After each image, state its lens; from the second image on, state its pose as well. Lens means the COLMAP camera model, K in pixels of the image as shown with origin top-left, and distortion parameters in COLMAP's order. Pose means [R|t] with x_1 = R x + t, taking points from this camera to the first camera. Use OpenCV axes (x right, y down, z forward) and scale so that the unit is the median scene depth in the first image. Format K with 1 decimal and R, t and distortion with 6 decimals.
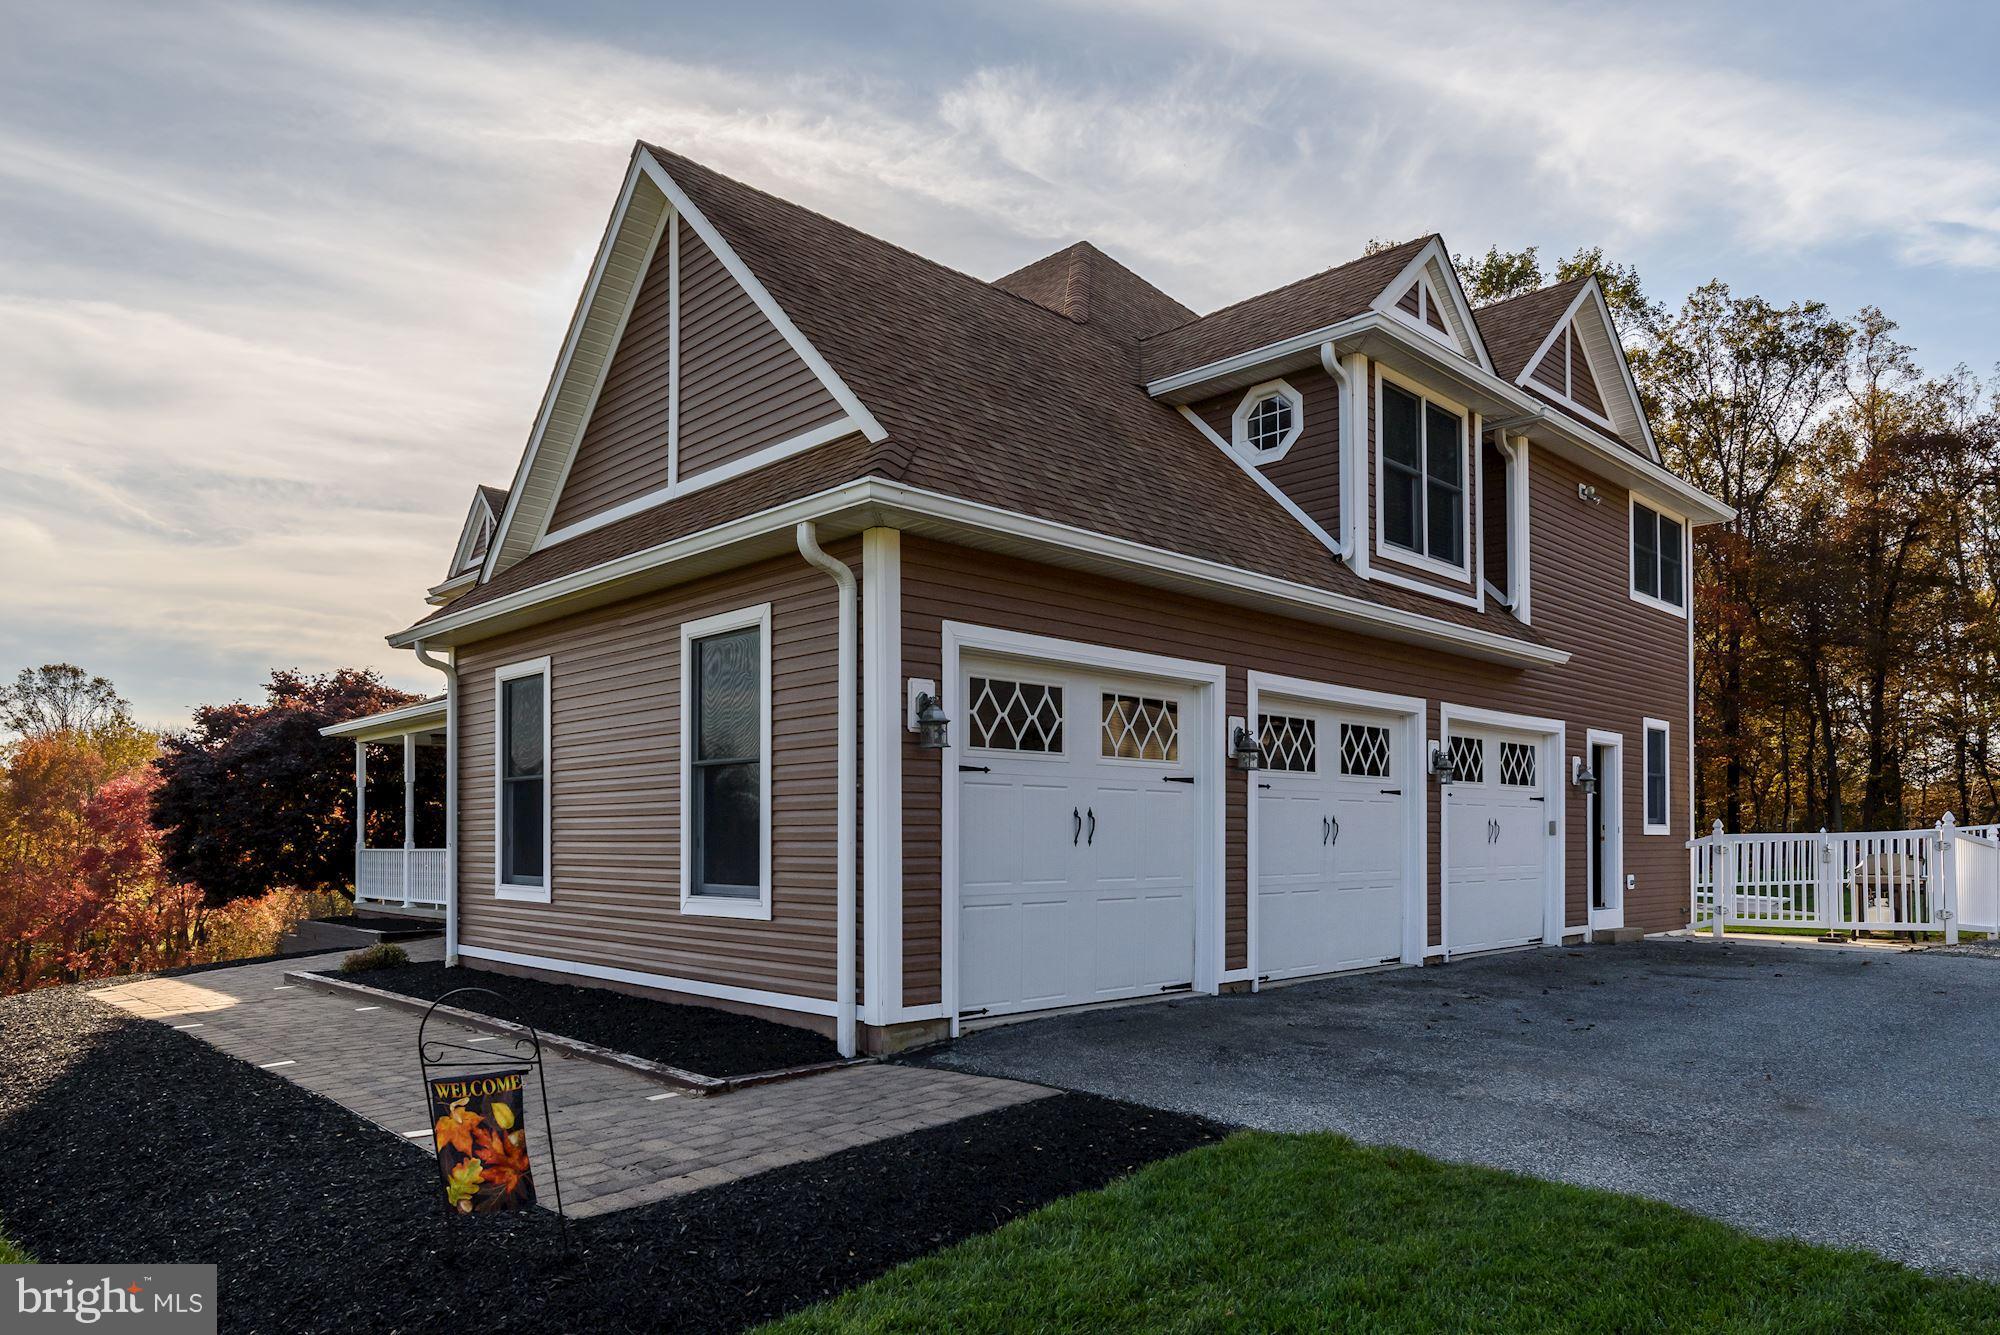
lens RADIAL K [[1186.3, 0, 1003.7], [0, 1186.3, 856.3], [0, 0, 1]] dist [0.029145, 0.001082]
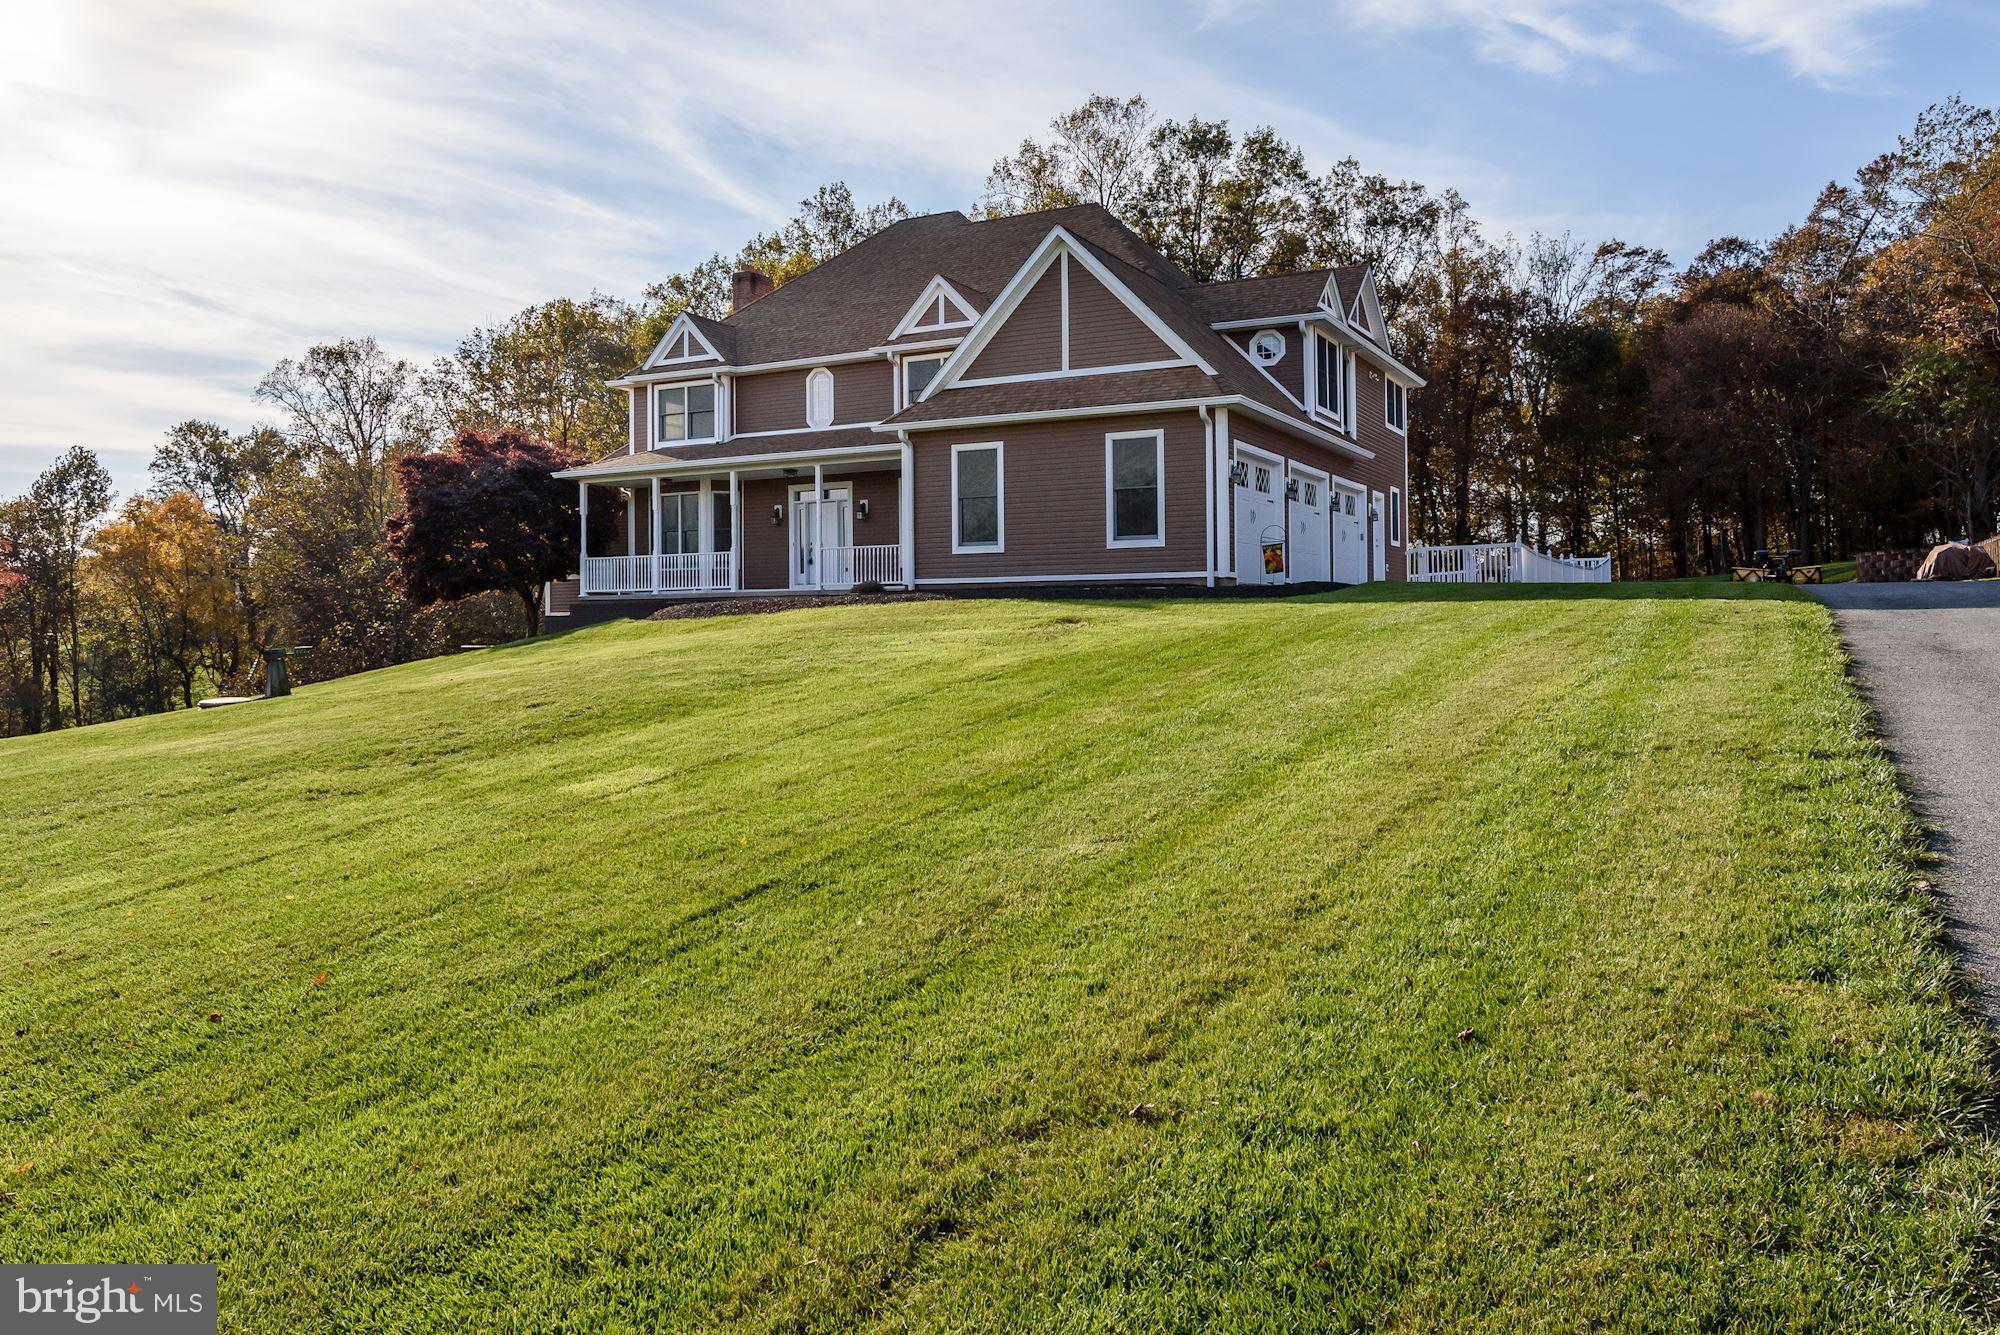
lens RADIAL K [[1092.3, 0, 1000.0], [0, 1092.3, 667.5], [0, 0, 1]] dist [-0.028596, 0.000907]
pose [[0.972896, -0.017320, 0.230596, -0.099444], [0.006592, 0.998863, 0.047209, 0.018404], [-0.231151, -0.044410, 0.971904, -0.119688]]
